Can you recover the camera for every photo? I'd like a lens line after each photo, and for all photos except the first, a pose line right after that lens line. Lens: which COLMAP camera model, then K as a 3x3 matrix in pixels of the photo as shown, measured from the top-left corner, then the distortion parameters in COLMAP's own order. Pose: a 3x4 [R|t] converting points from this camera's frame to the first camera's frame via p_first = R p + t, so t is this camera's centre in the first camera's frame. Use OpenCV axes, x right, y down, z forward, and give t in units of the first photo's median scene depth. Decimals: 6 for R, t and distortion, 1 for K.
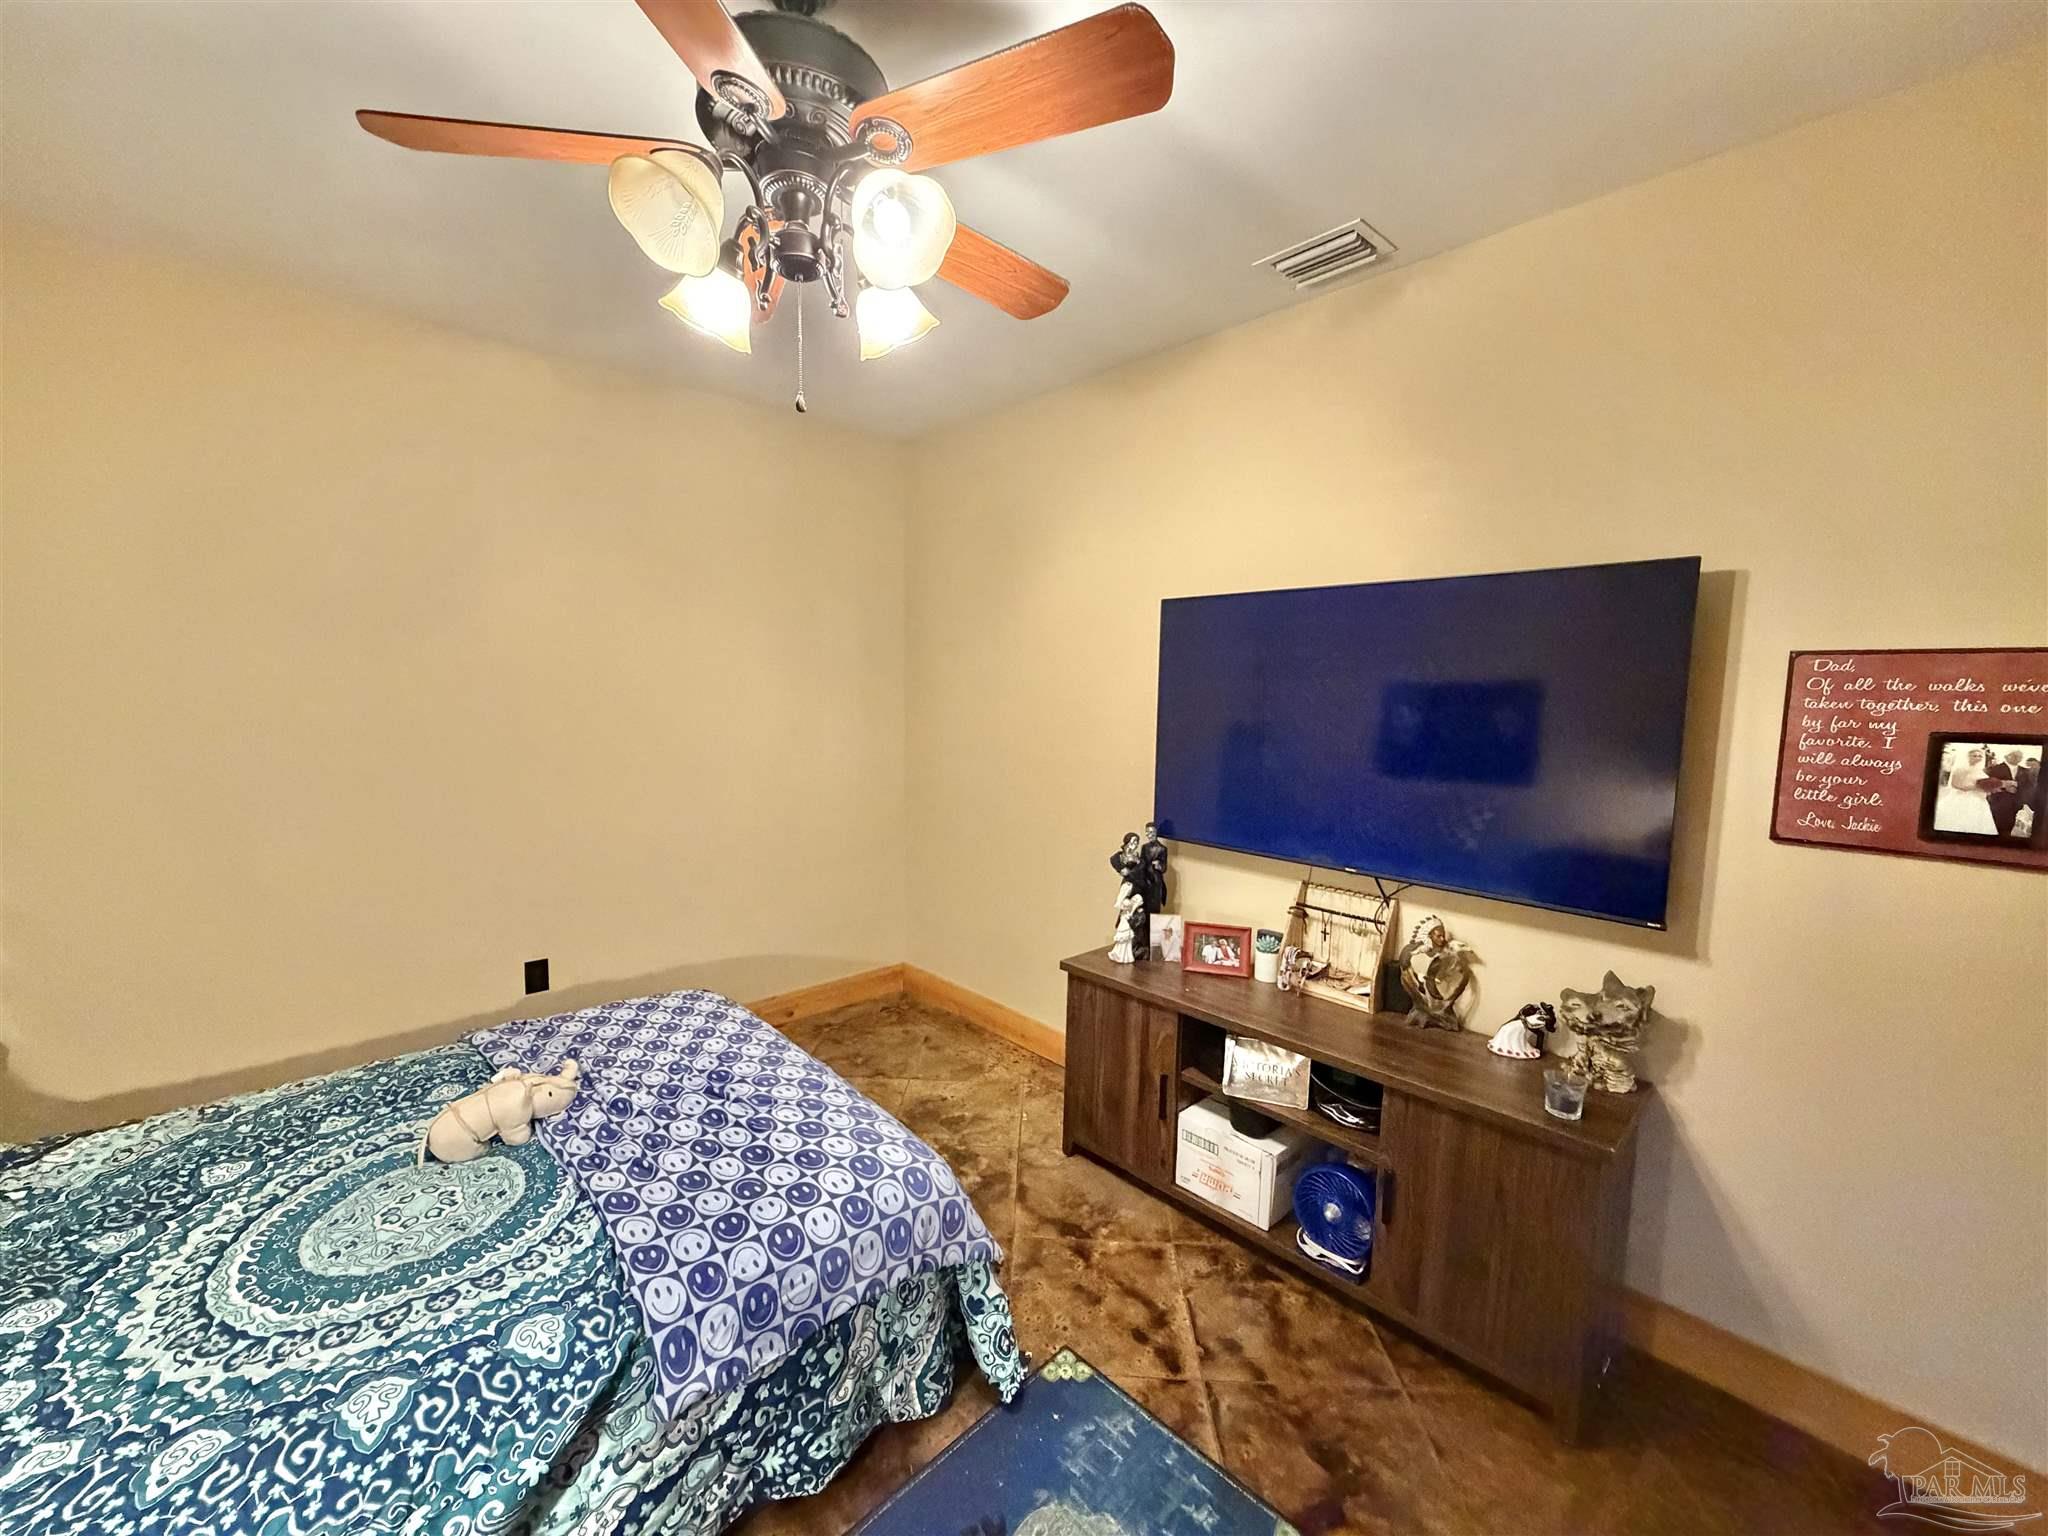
lens RADIAL K [[814.9, 0, 1016.4], [0, 814.9, 770.4], [0, 0, 1]] dist [0.000739, -0.000286]
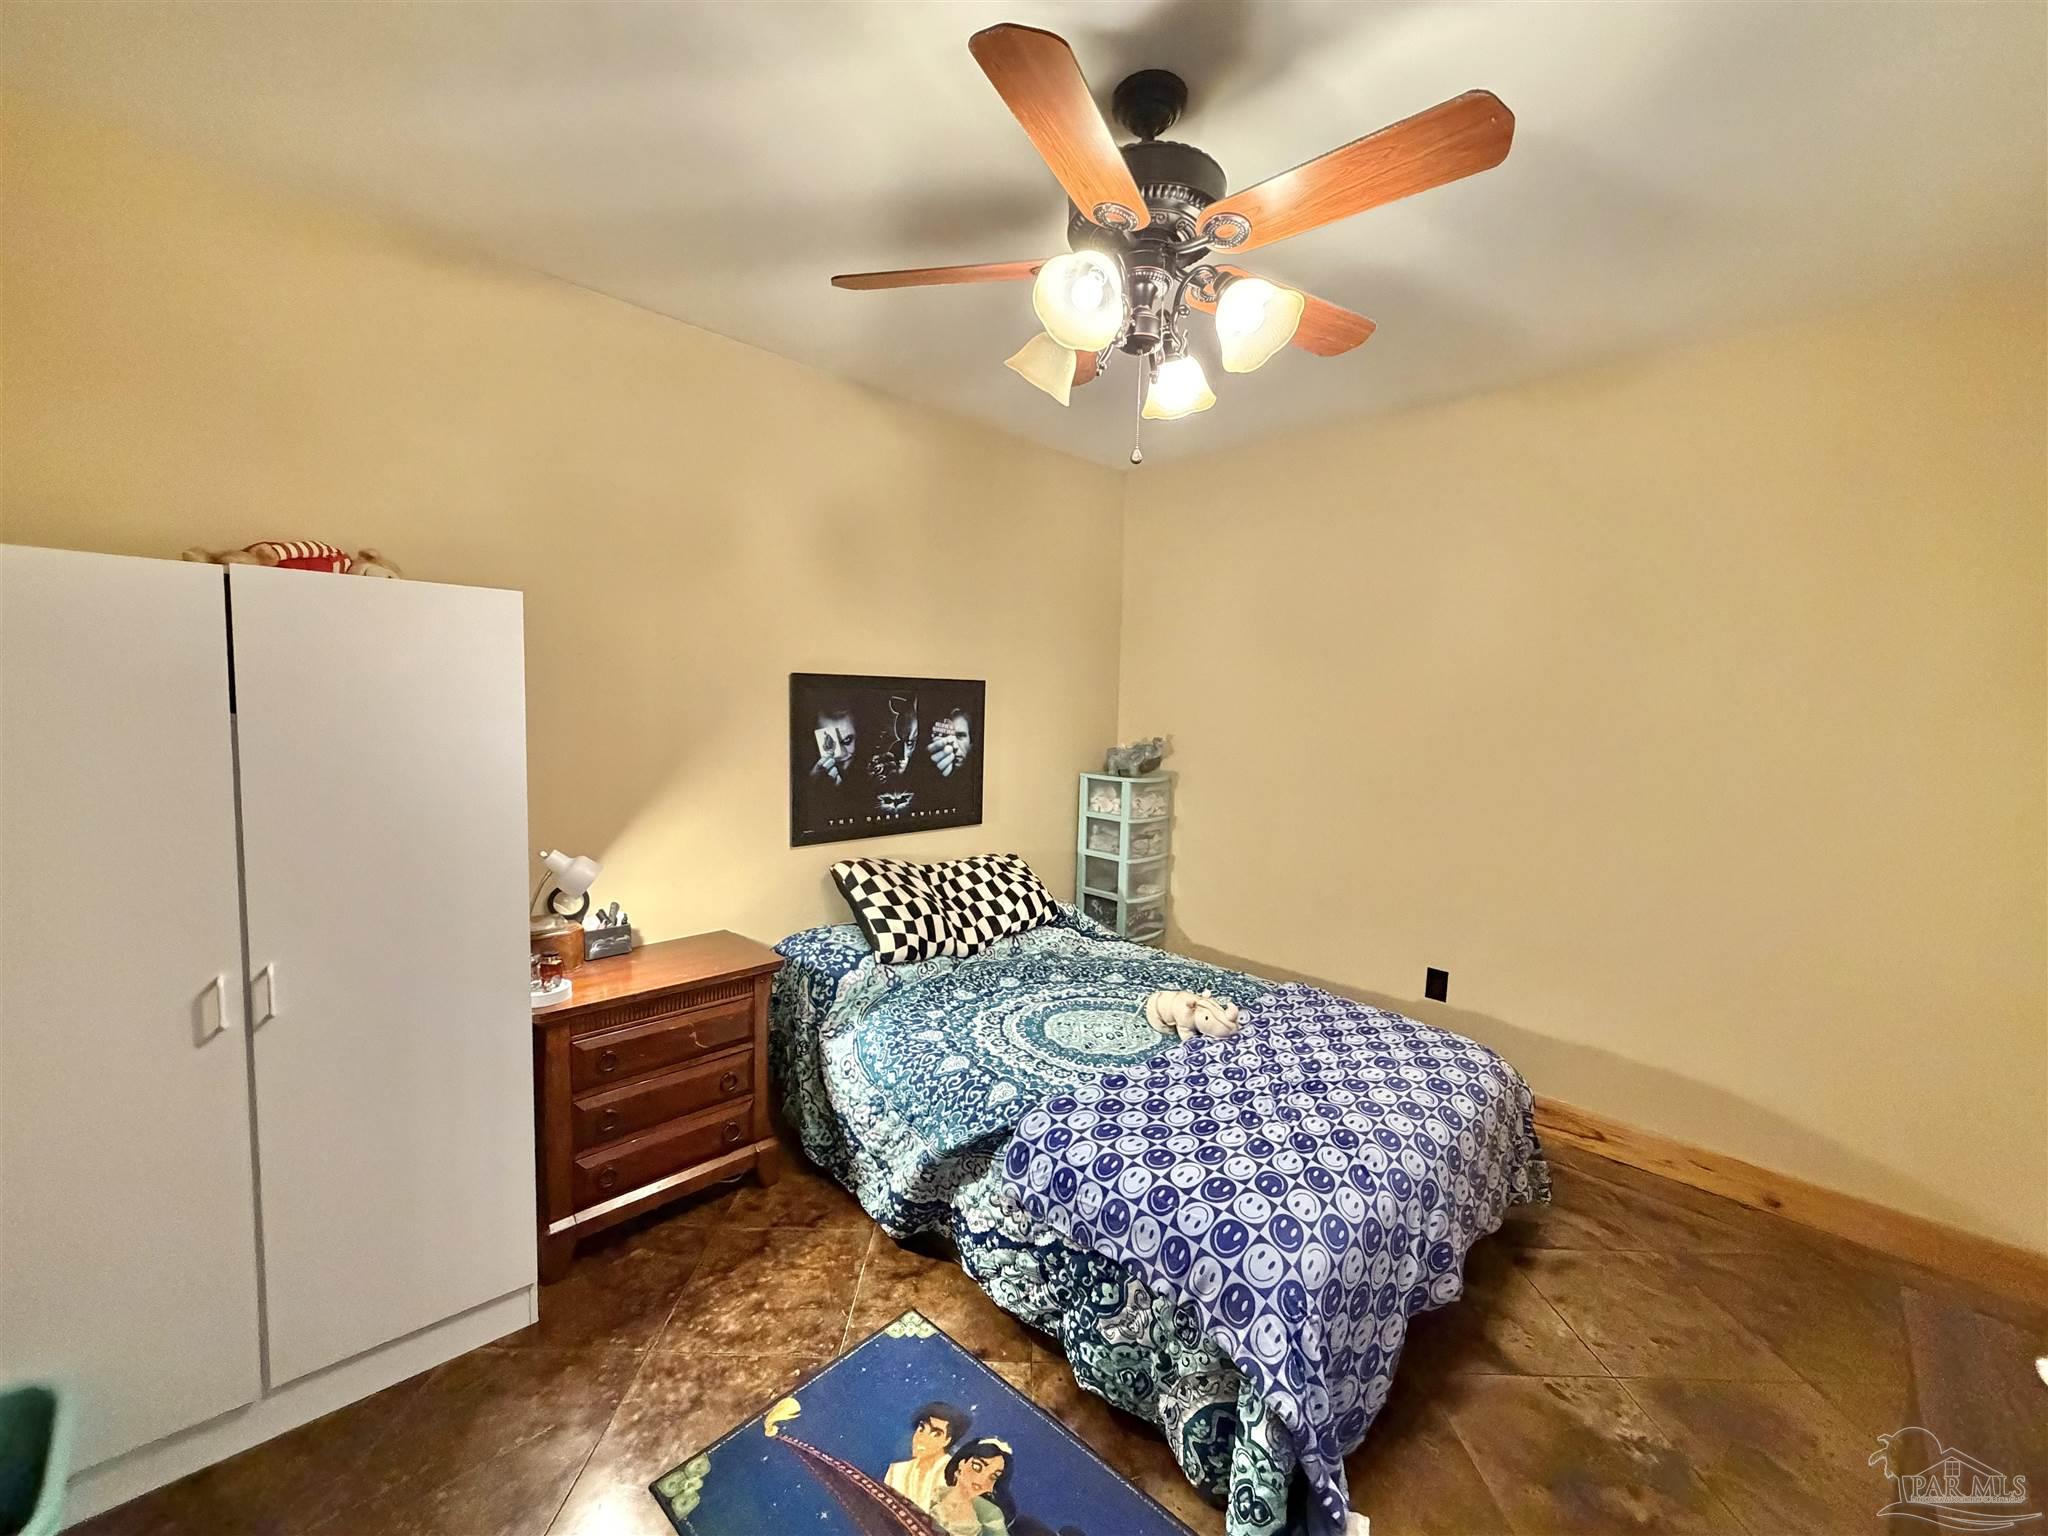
lens RADIAL K [[814.9, 0, 1016.9], [0, 814.9, 764.7], [0, 0, 1]] dist [0.000739, -0.000286]
pose [[0.032177, 0.067424, -0.997205, 0.773316], [-0.127008, 0.989910, 0.062833, -0.049731], [0.991380, 0.124632, 0.040416, 0.681101]]
